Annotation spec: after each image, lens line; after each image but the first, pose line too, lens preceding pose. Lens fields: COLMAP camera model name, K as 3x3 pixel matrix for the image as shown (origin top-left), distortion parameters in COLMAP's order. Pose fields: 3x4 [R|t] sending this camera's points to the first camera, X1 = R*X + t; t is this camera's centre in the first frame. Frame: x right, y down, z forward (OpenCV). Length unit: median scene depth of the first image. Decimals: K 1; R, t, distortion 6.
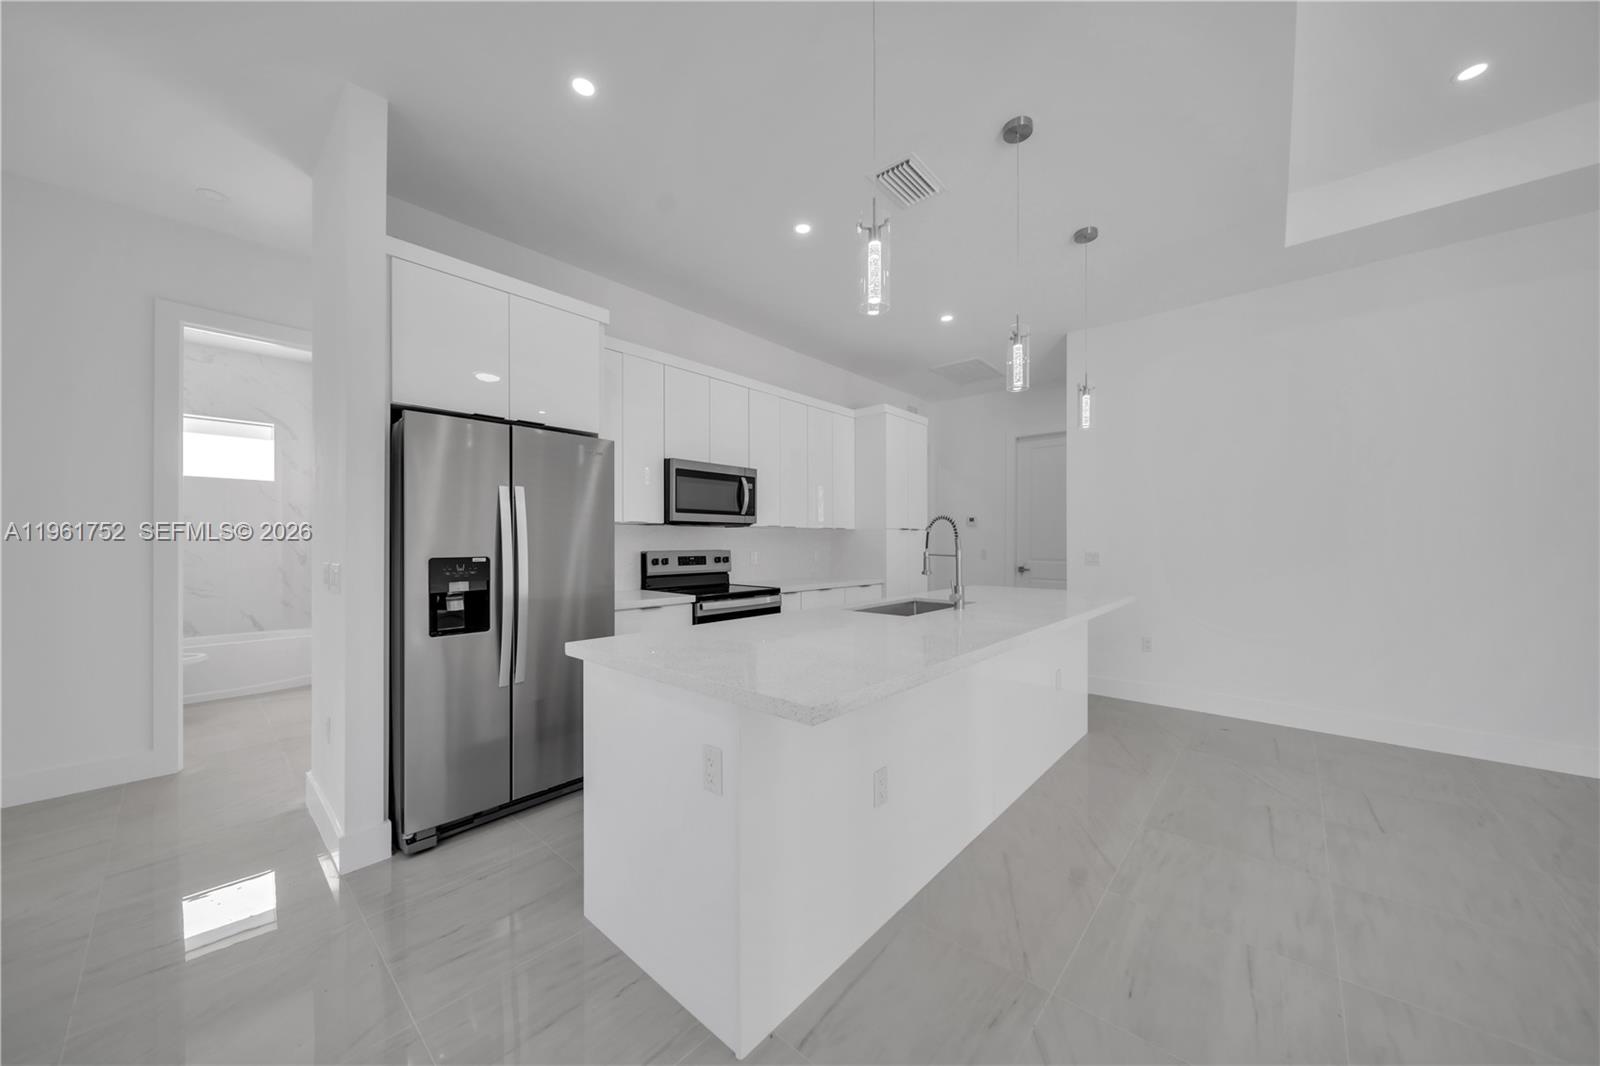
lens RADIAL K [[557.5, 0, 800.6], [0, 557.5, 541.5], [0, 0, 1]] dist [0.000354, -0.000106]
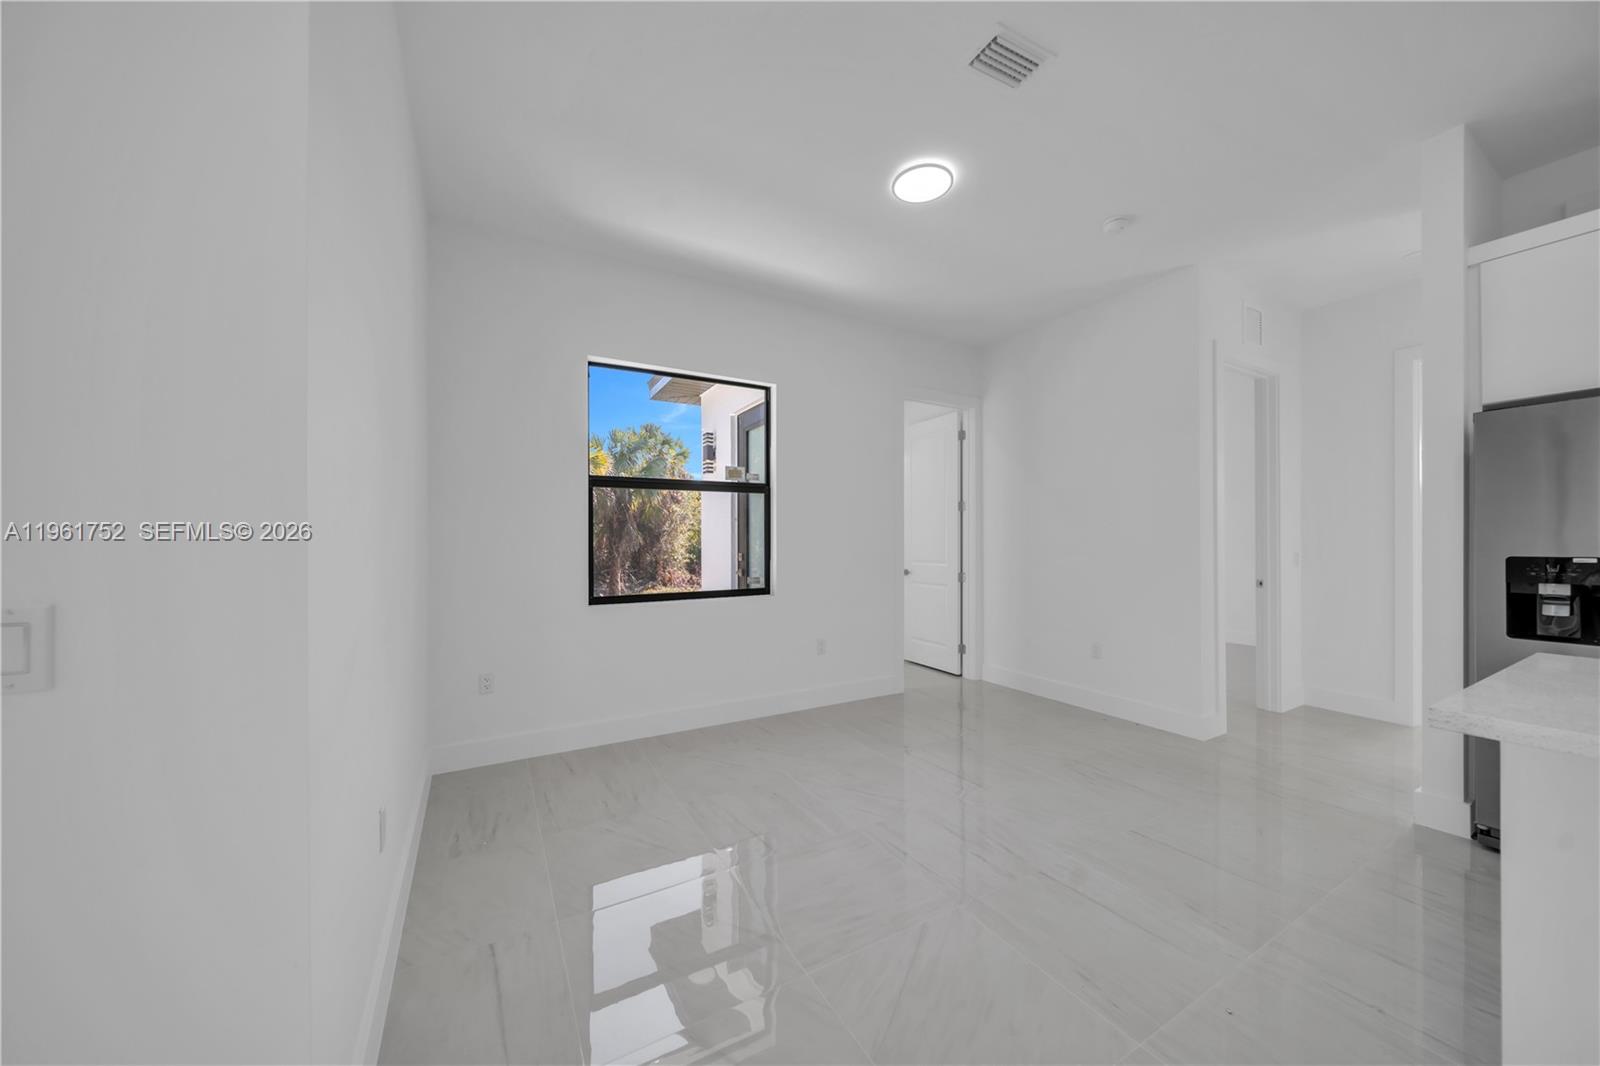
lens RADIAL K [[557.5, 0, 800.6], [0, 557.5, 541.5], [0, 0, 1]] dist [0.000354, -0.000106]
pose [[-0.325628, -0.000809, -0.945498, 0.377741], [0.003339, 0.999992, -0.002006, 0.000763], [0.945492, -0.003810, -0.325622, 0.088011]]
